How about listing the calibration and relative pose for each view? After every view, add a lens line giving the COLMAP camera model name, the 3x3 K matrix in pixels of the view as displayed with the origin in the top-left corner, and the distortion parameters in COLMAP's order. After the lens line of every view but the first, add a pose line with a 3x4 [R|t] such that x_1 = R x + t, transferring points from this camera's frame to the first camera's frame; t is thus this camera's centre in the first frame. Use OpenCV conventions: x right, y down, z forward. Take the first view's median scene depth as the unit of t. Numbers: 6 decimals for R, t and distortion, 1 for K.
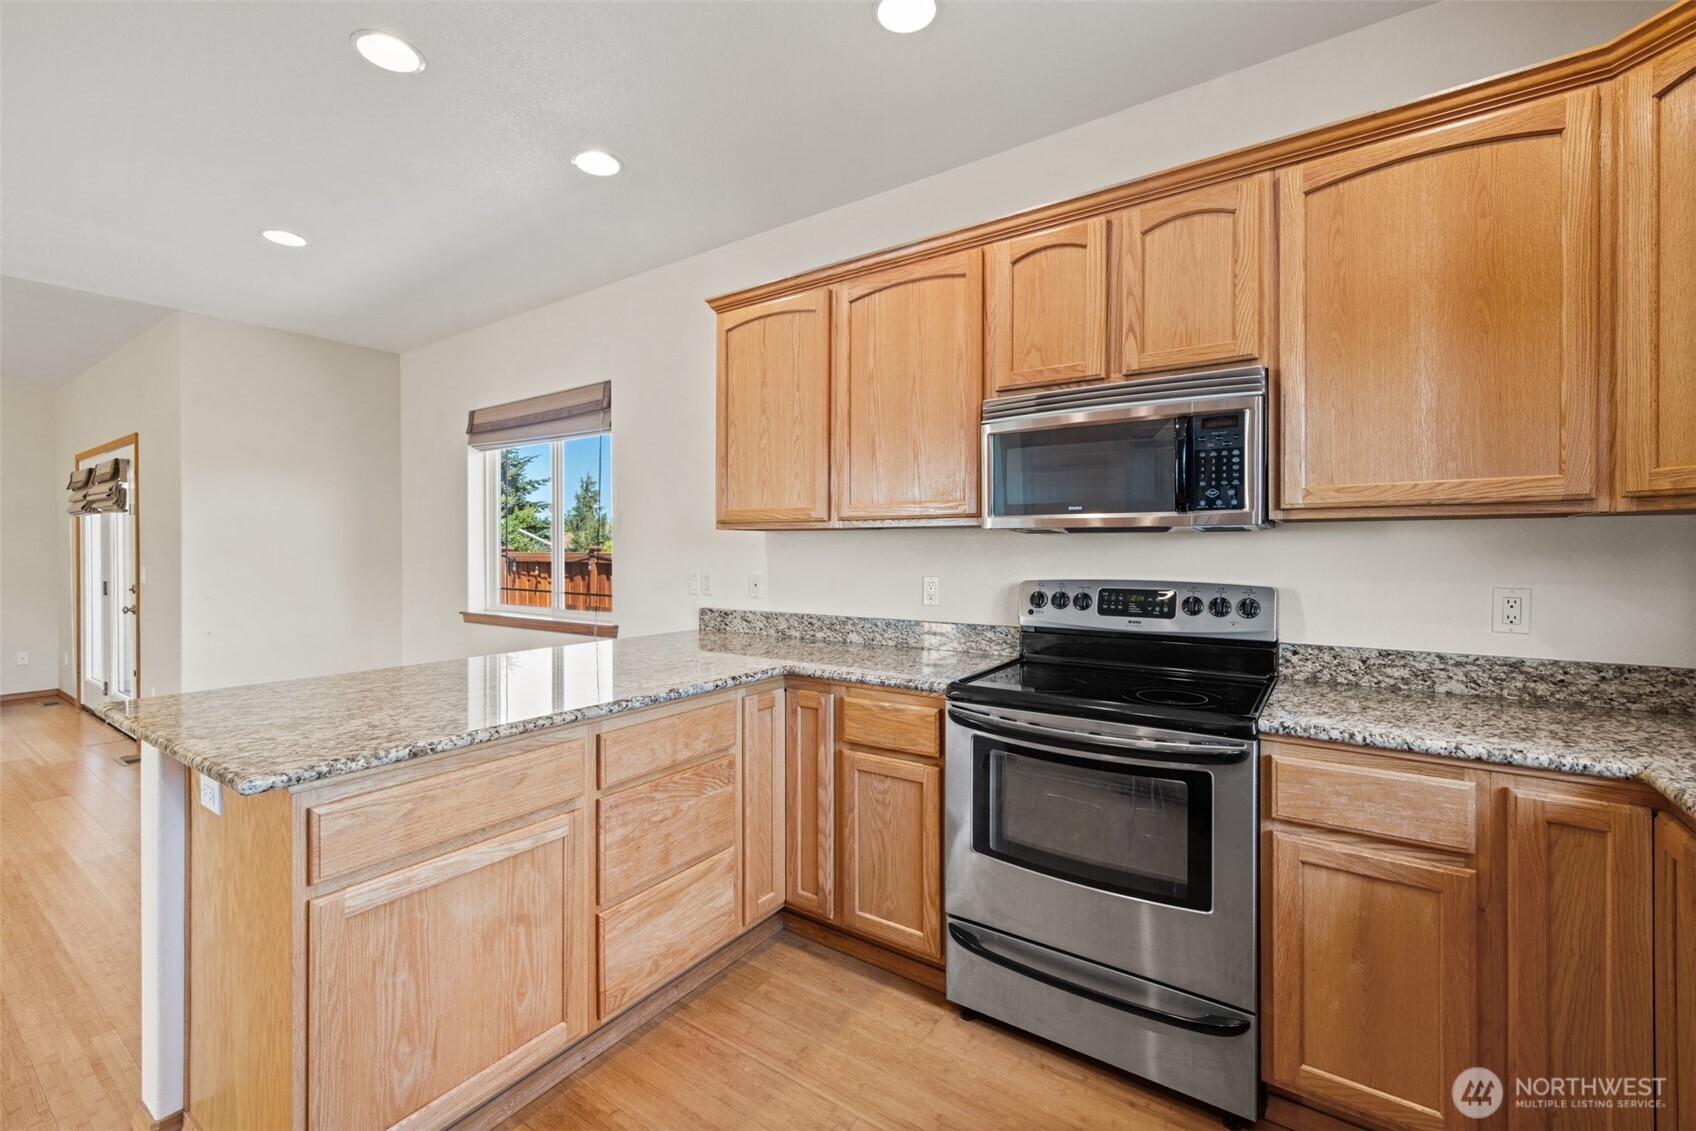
lens RADIAL K [[714.6, 0, 846.8], [0, 714.6, 552.2], [0, 0, 1]] dist [-0.000032, 0.001129]
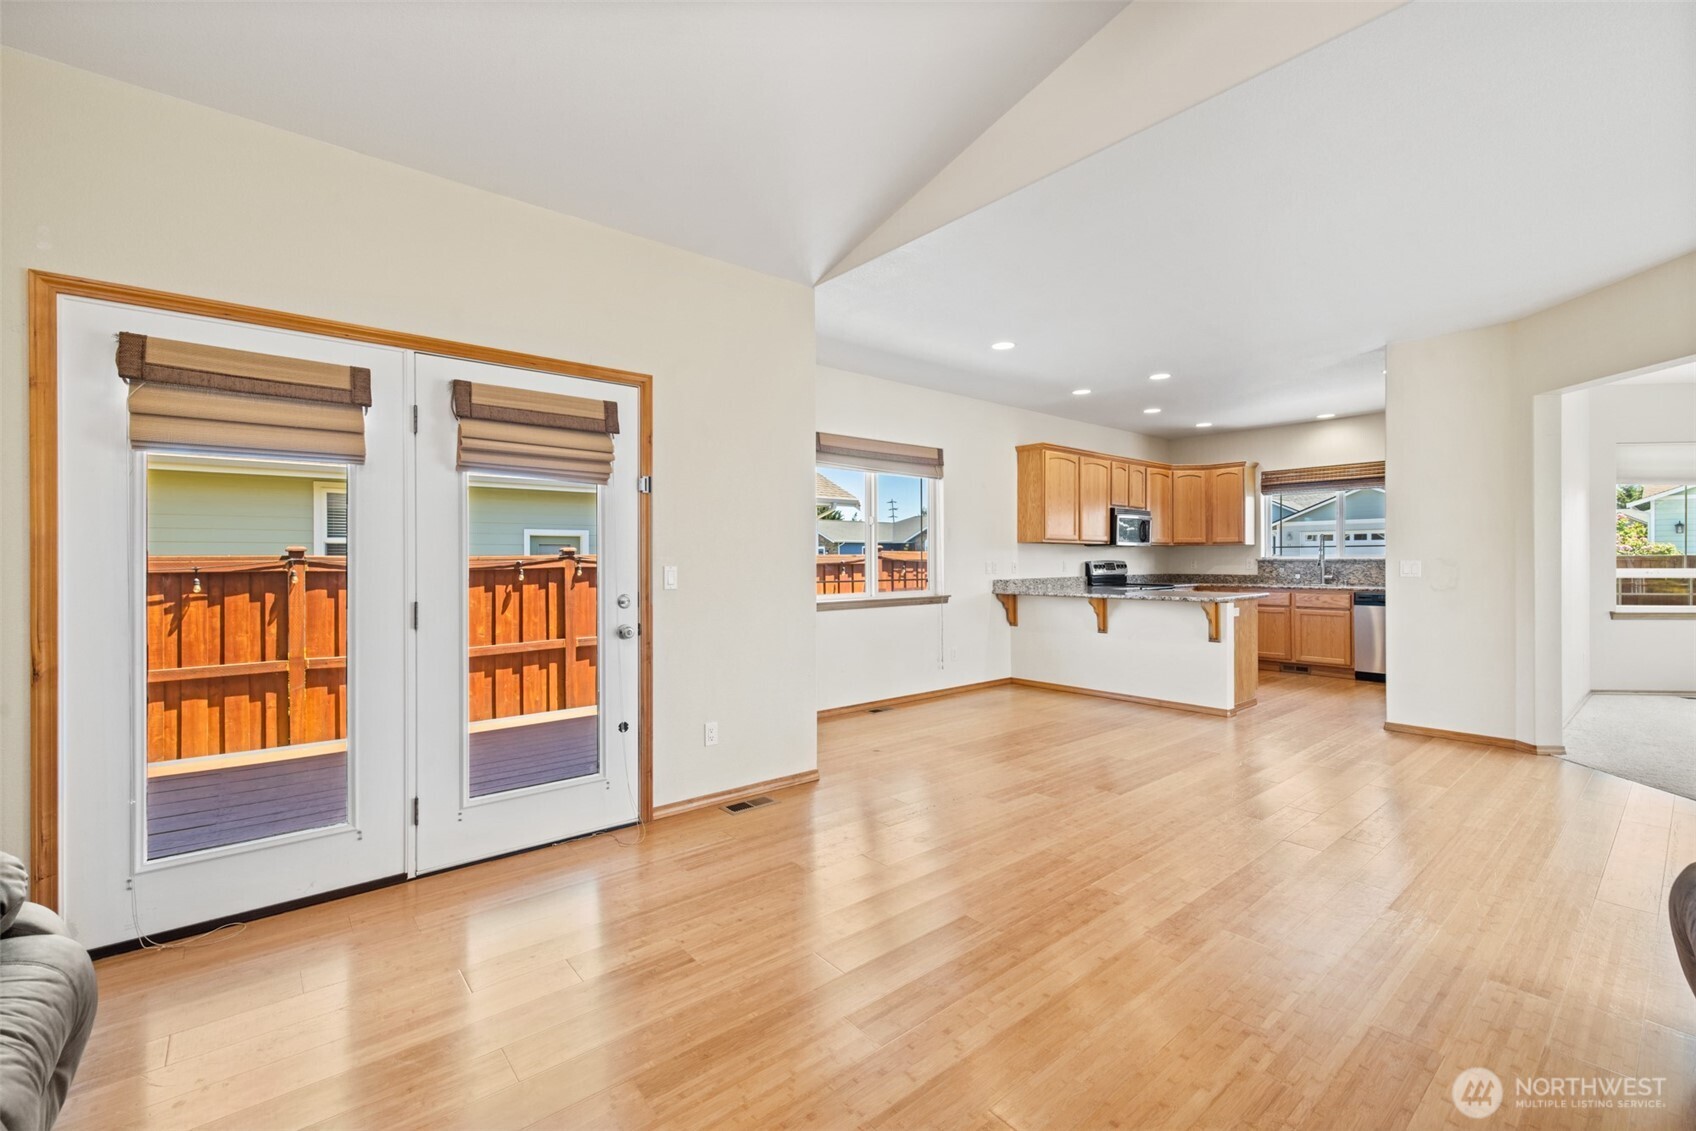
lens RADIAL K [[714.6, 0, 838.9], [0, 714.6, 563.9], [0, 0, 1]] dist [-0.000032, 0.001129]
pose [[0.268017, -0.005034, 0.963401, -3.790141], [0.005912, 0.999976, 0.003581, 0.041063], [-0.963396, 0.004736, 0.268040, 1.483247]]
